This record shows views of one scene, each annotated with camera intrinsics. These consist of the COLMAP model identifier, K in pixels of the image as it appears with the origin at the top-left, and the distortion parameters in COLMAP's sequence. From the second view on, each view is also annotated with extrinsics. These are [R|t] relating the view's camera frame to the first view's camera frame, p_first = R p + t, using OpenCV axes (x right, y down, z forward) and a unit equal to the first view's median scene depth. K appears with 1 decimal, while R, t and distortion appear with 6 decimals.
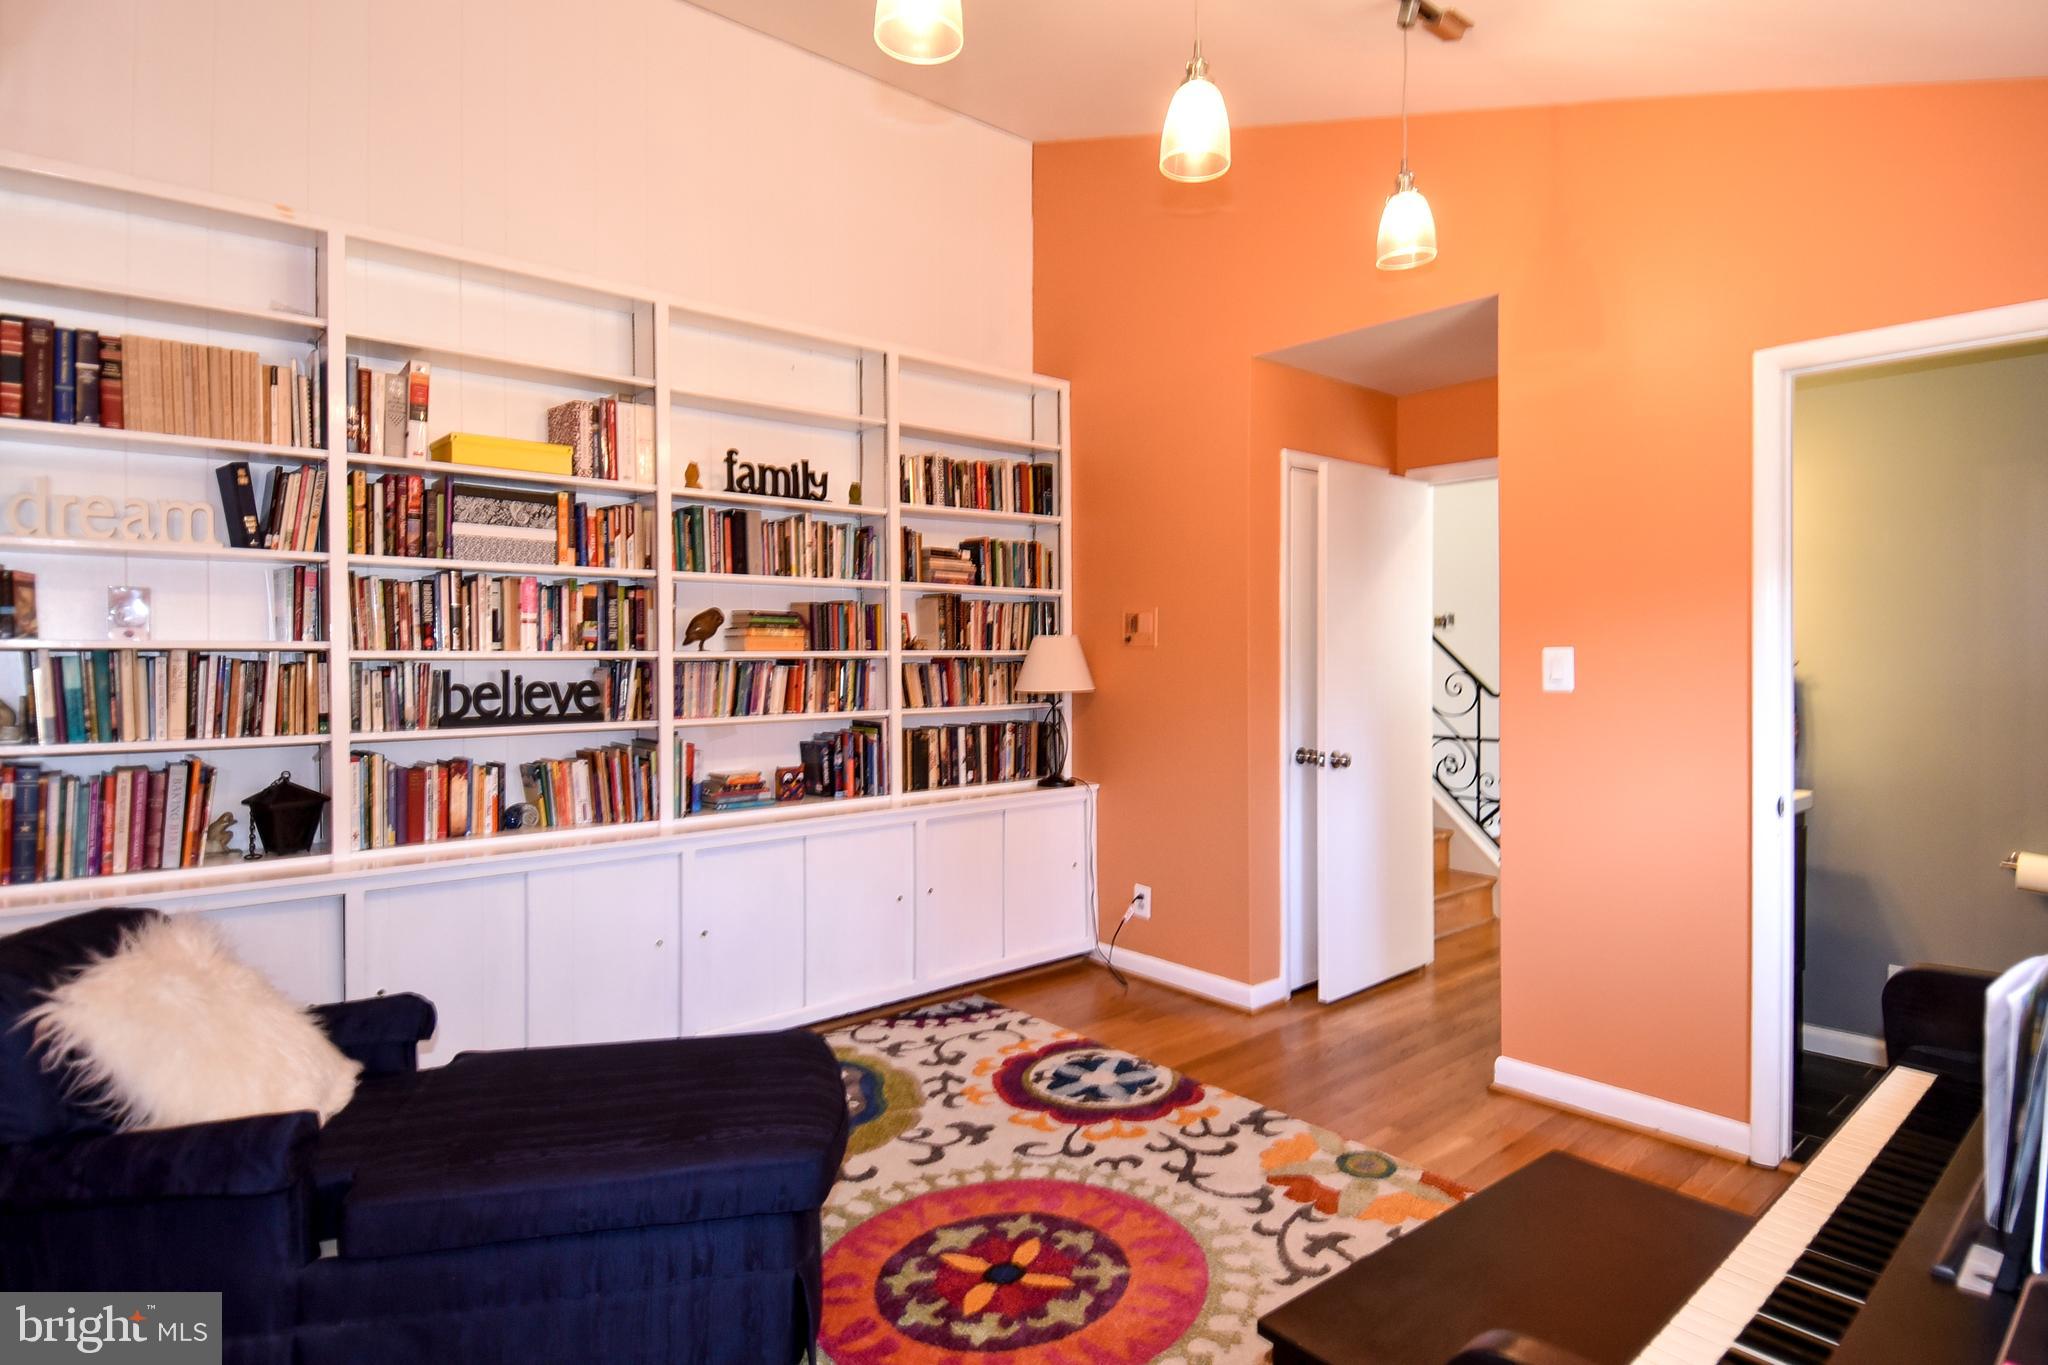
lens RADIAL K [[1088.4, 0, 1062.7], [0, 1088.4, 649.1], [0, 0, 1]] dist [0.059311, -0.063758]
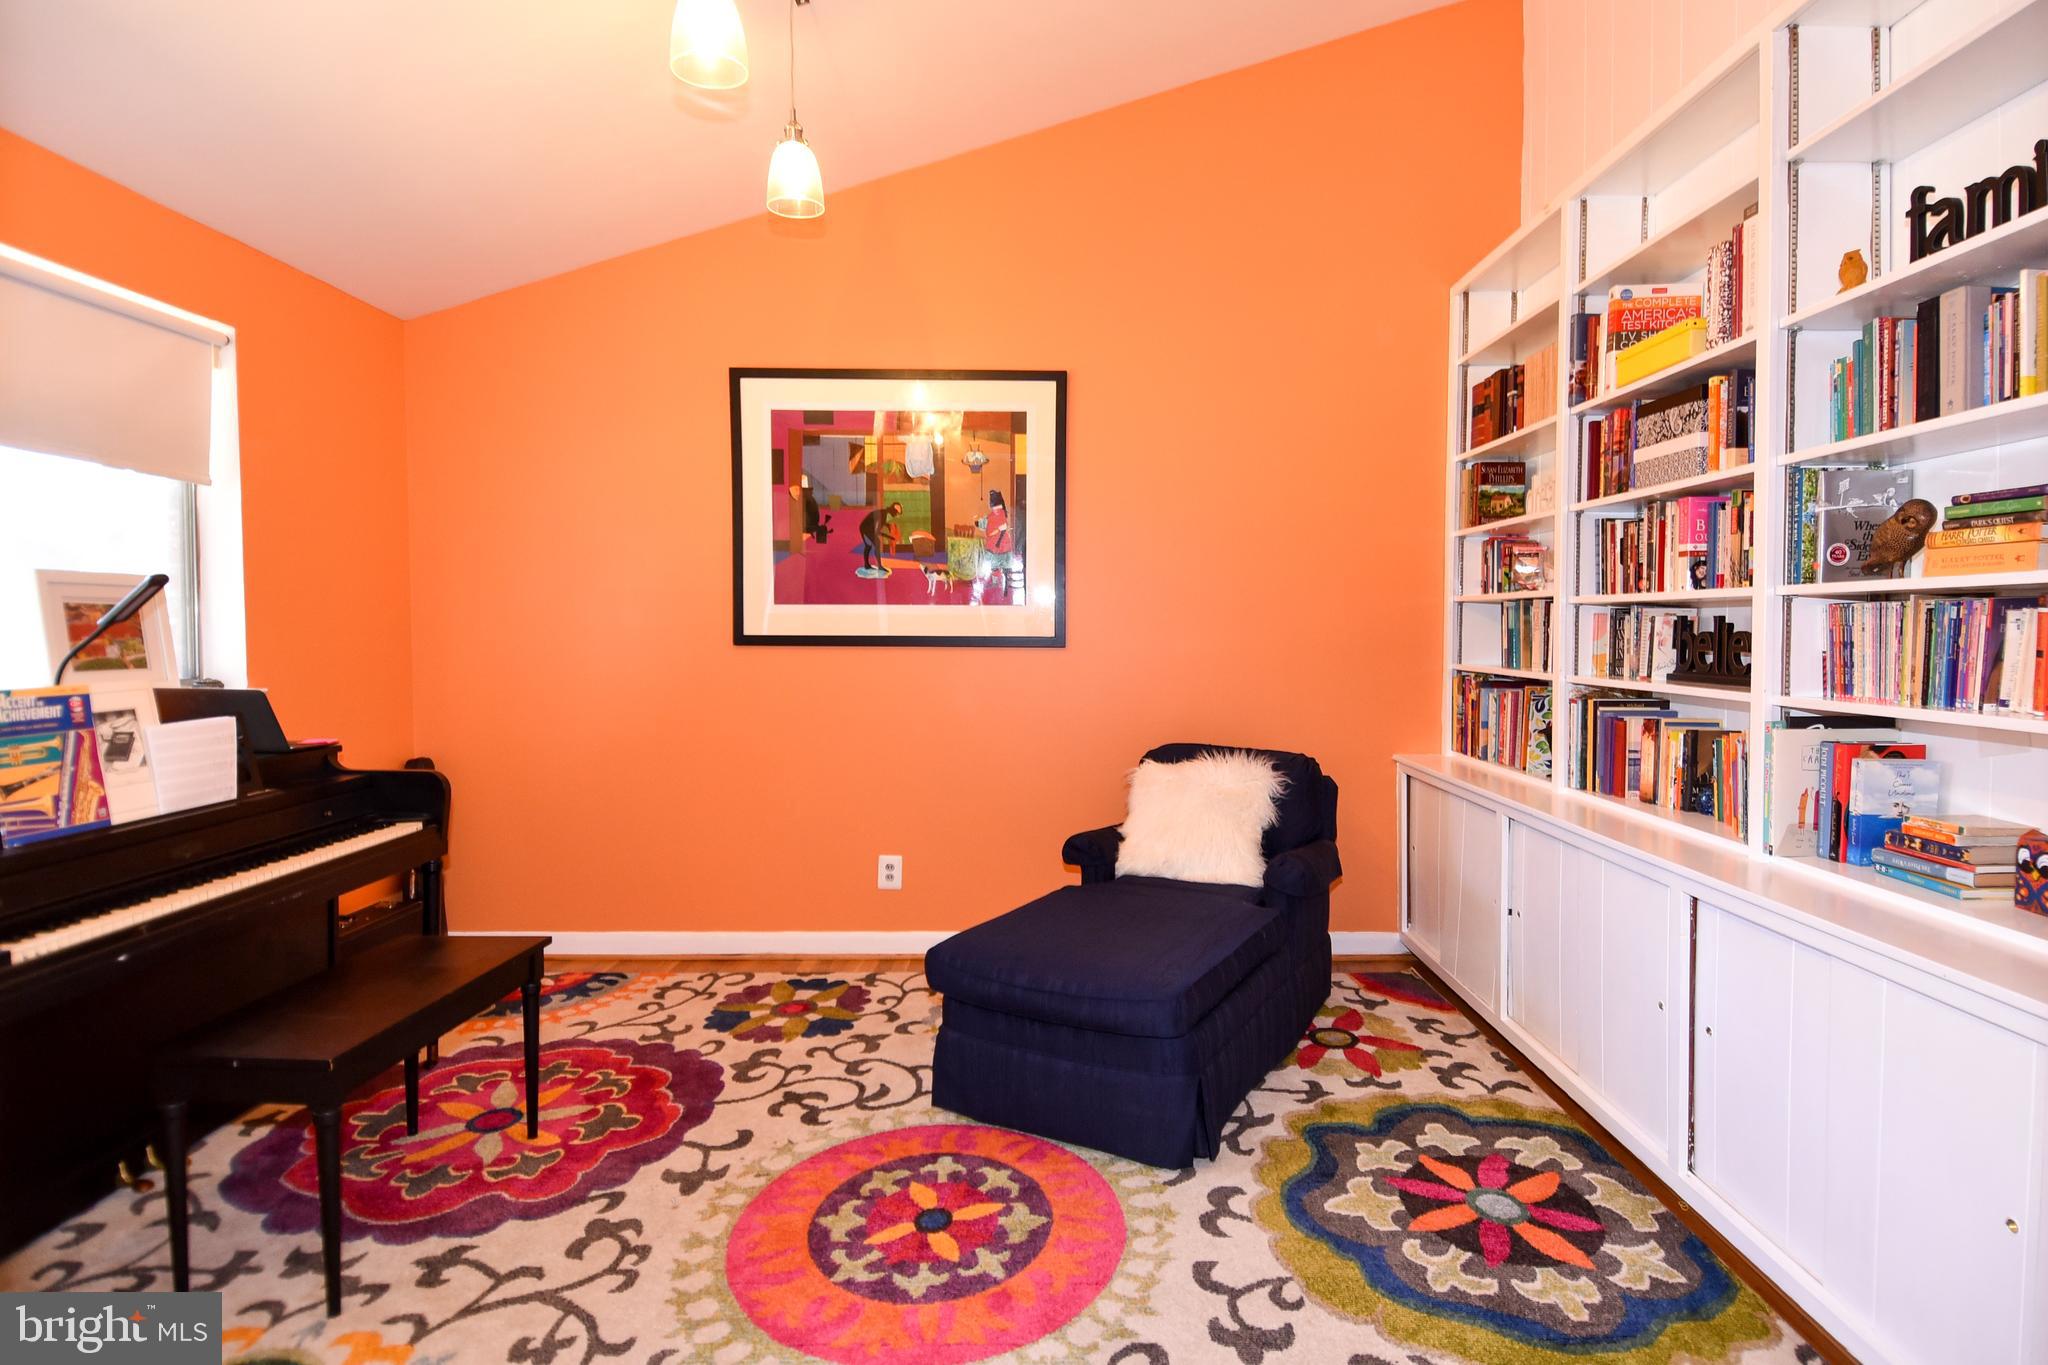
lens RADIAL K [[1088.4, 0, 1062.7], [0, 1088.4, 649.1], [0, 0, 1]] dist [0.059311, -0.063758]
pose [[-0.671386, 0.015132, -0.740954, 0.458080], [0.003061, 0.999840, 0.017645, 0.031988], [0.741102, 0.009579, -0.671324, 1.351566]]
